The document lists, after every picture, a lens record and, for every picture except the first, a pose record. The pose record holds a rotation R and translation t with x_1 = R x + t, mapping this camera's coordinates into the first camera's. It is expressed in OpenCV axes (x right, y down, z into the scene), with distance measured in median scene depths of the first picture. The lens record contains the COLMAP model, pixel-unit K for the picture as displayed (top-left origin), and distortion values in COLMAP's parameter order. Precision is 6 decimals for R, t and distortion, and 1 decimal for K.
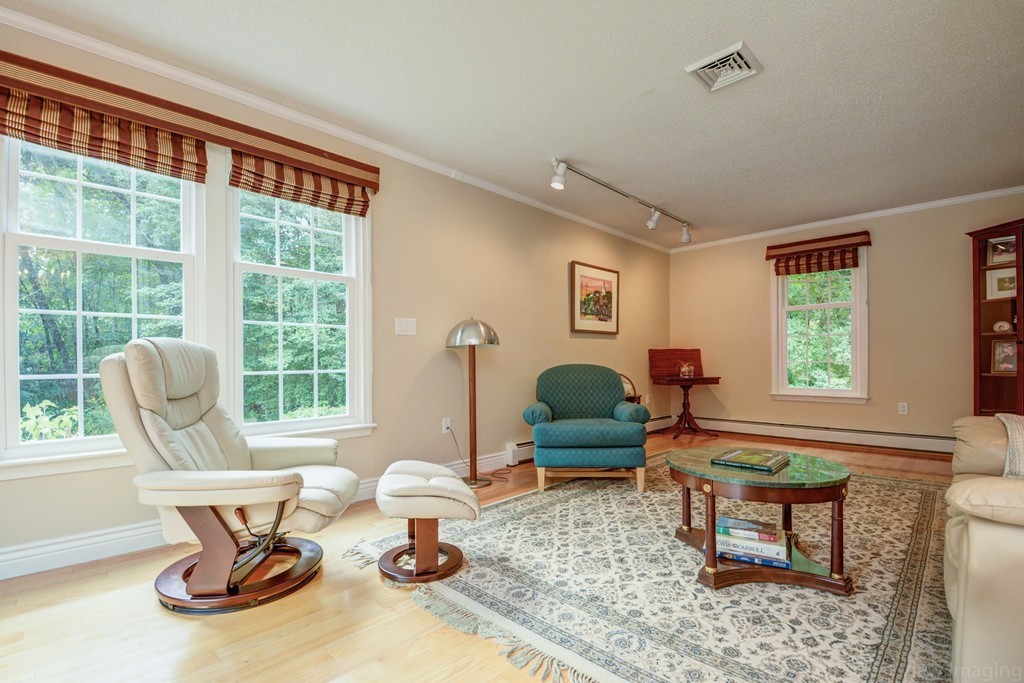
lens RADIAL K [[460.5, 0, 528.6], [0, 460.5, 357.9], [0, 0, 1]] dist [-0.005332, -0.008606]
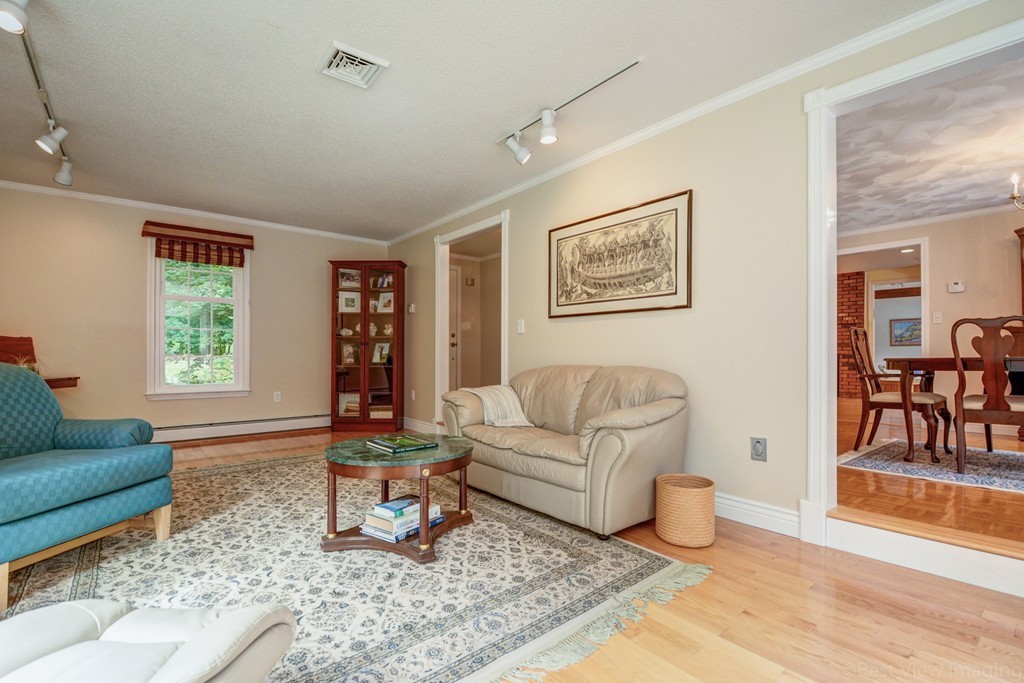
lens RADIAL K [[460.5, 0, 507.4], [0, 460.5, 350.5], [0, 0, 1]] dist [-0.005332, -0.008606]
pose [[0.126693, 0.015548, 0.991820, -0.376829], [-0.009623, 0.999849, -0.014444, 0.005186], [-0.991895, -0.007715, 0.126824, 0.378013]]
